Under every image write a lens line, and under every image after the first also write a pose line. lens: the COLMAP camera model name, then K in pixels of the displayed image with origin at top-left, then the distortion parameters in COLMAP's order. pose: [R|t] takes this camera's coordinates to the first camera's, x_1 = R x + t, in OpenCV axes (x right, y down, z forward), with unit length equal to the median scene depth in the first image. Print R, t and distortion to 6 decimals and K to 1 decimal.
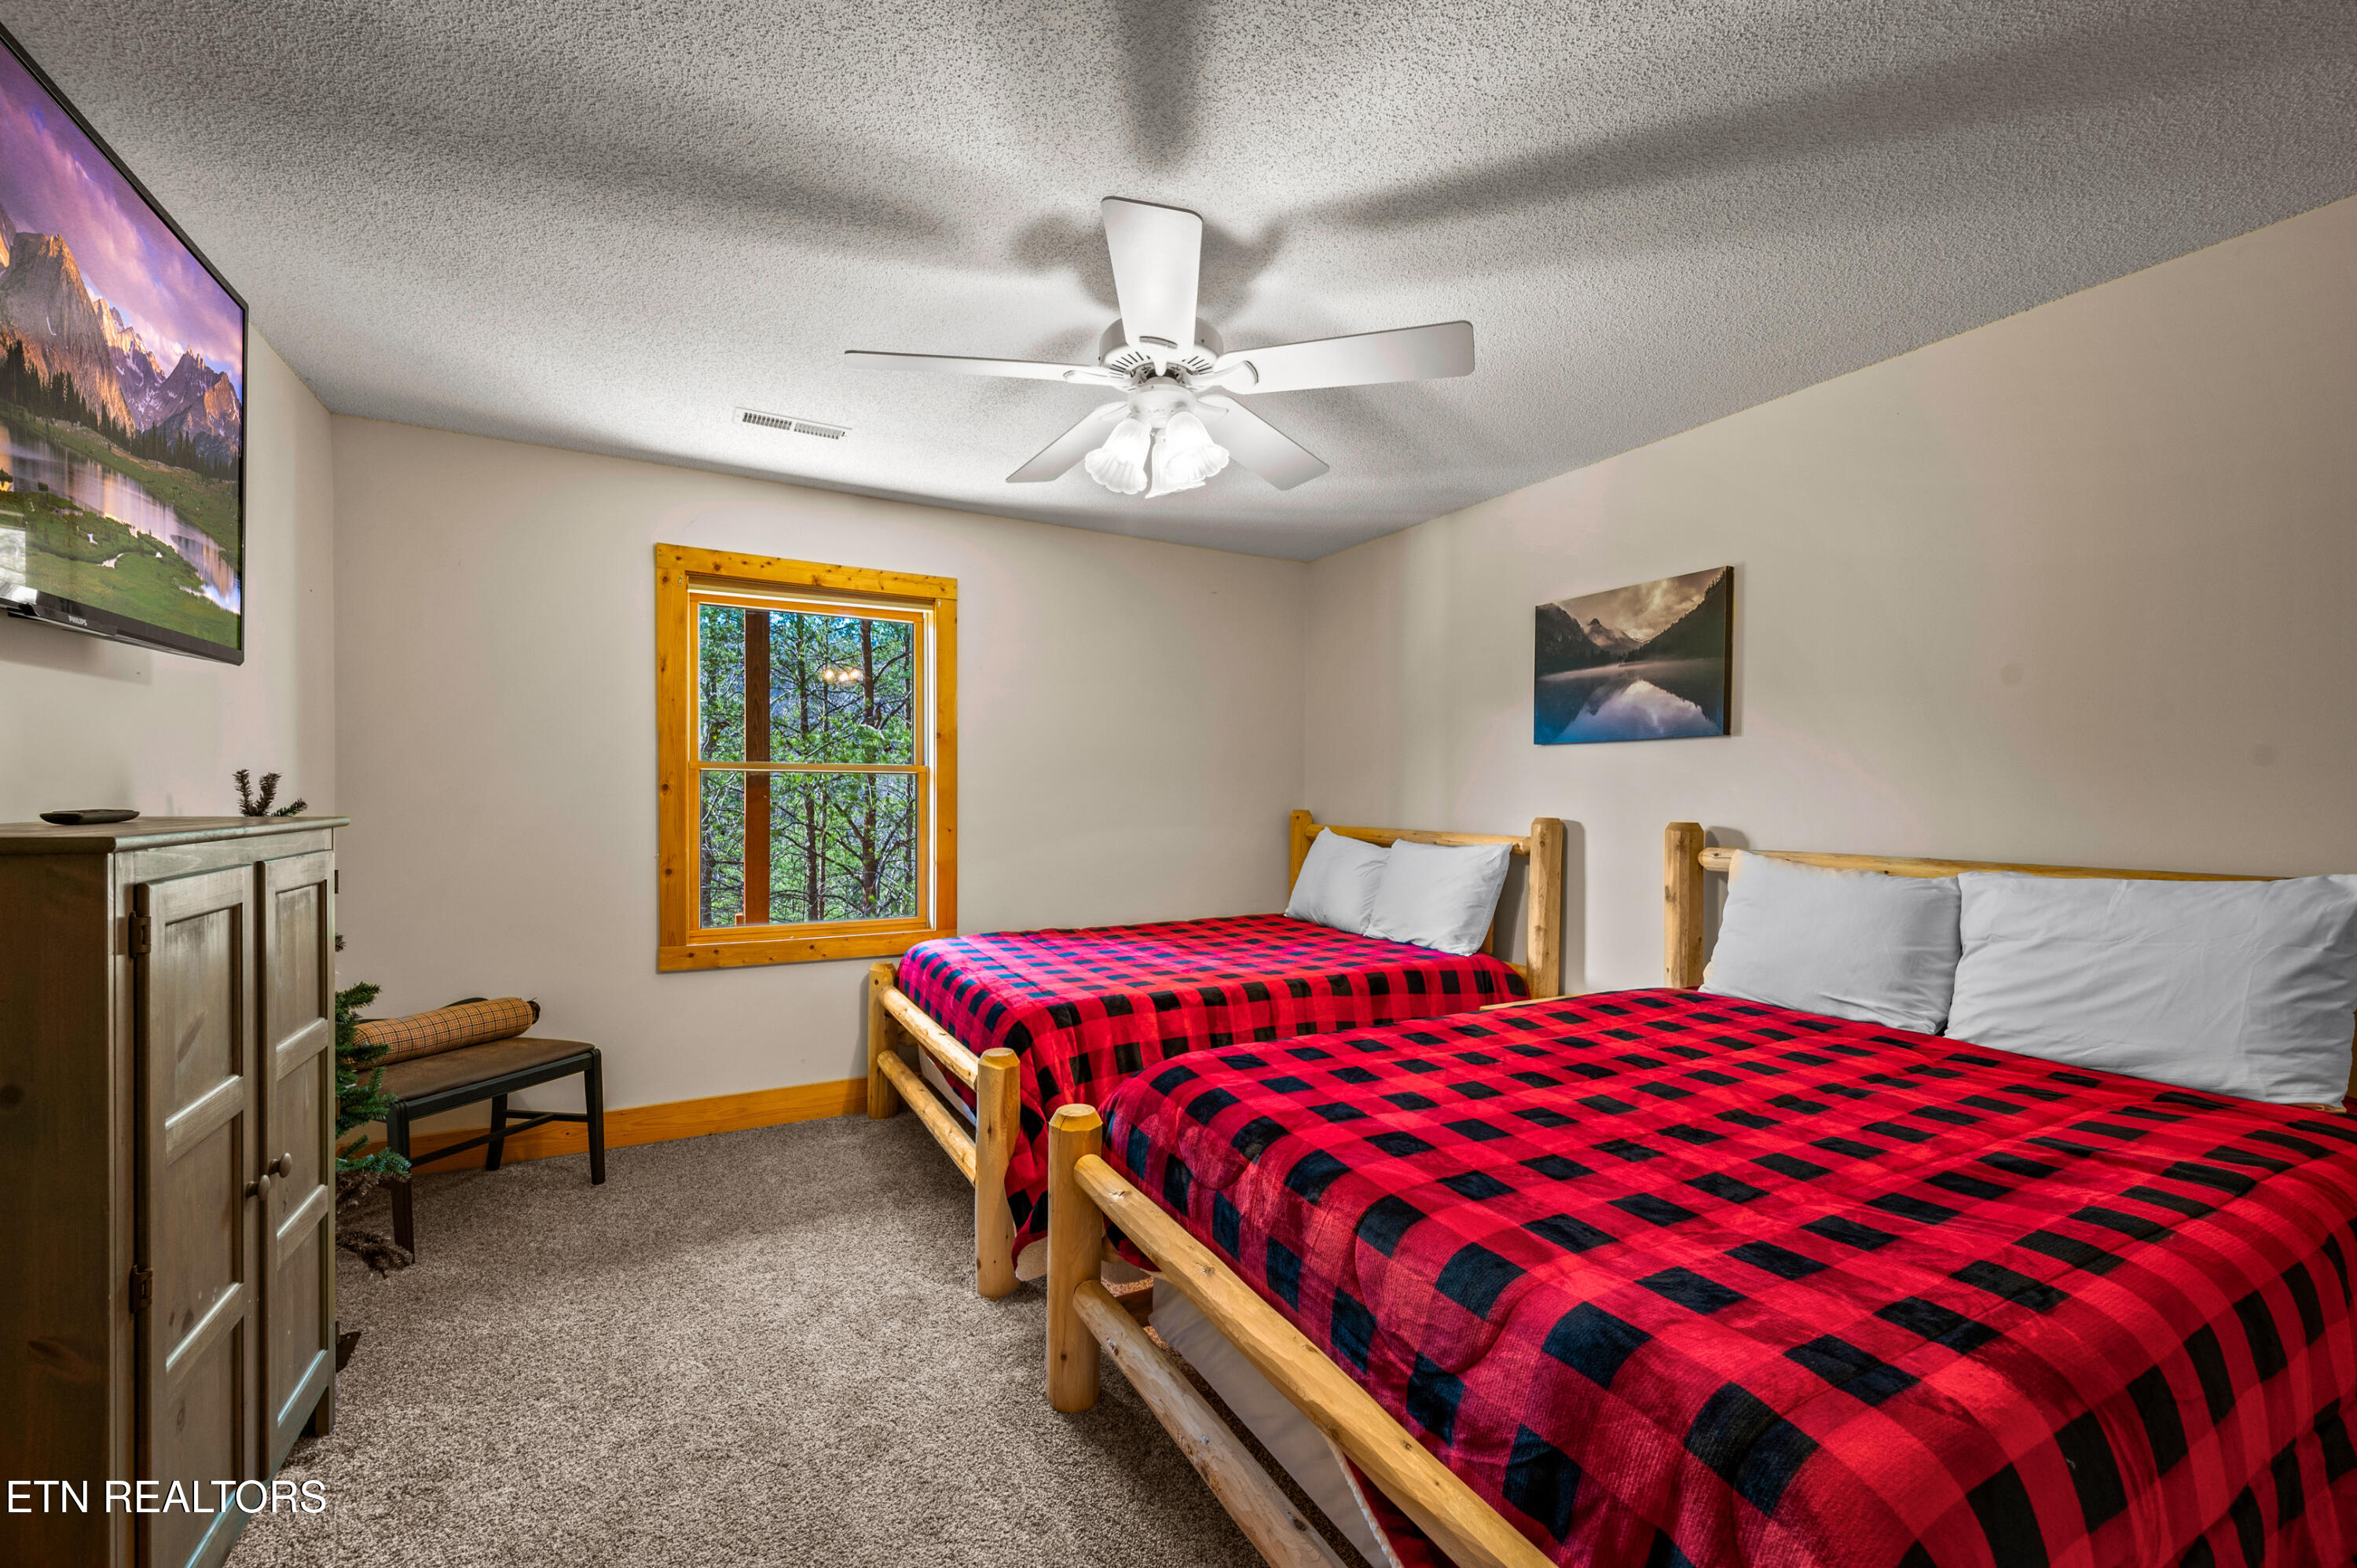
lens RADIAL K [[942.4, 0, 1184.1], [0, 942.4, 785.5], [0, 0, 1]] dist [0.001143, -0.000546]
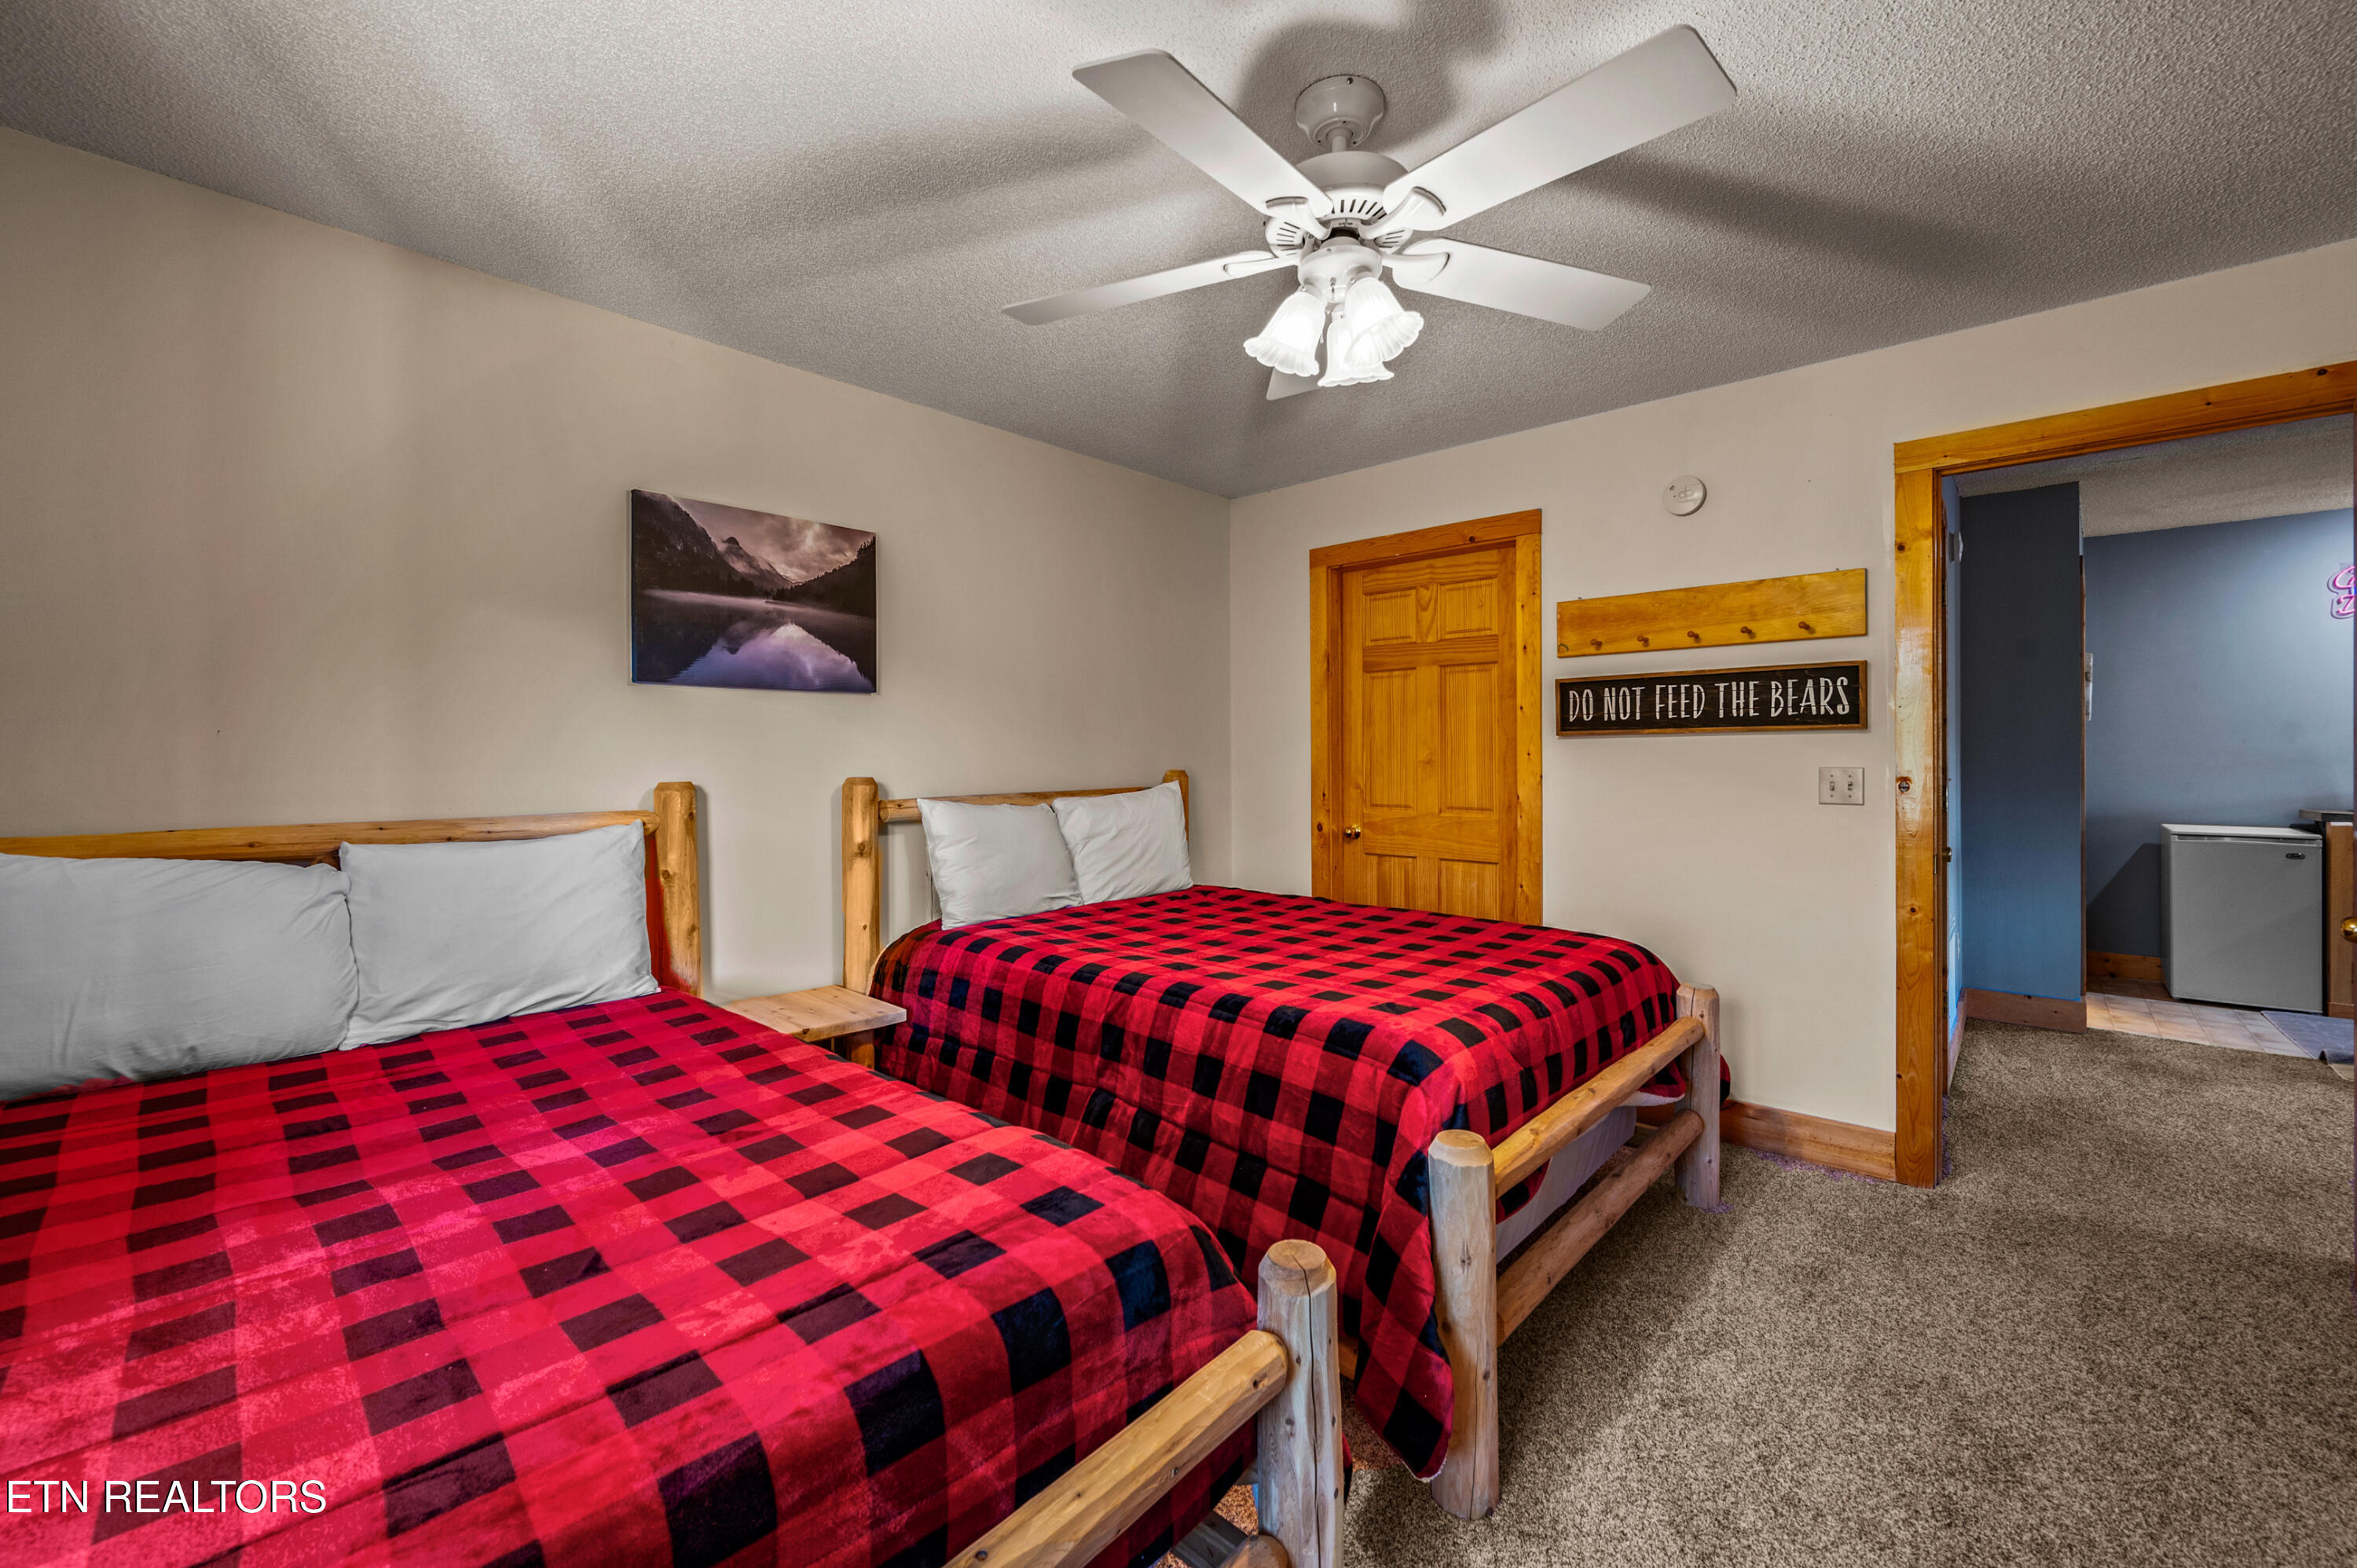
lens RADIAL K [[942.4, 0, 1187.3], [0, 942.4, 769.4], [0, 0, 1]] dist [0.001143, -0.000546]
pose [[-0.327404, -0.005282, 0.944870, -0.491656], [0.010329, 0.999905, 0.009168, 0.023233], [-0.944828, 0.012761, -0.327318, 0.935089]]
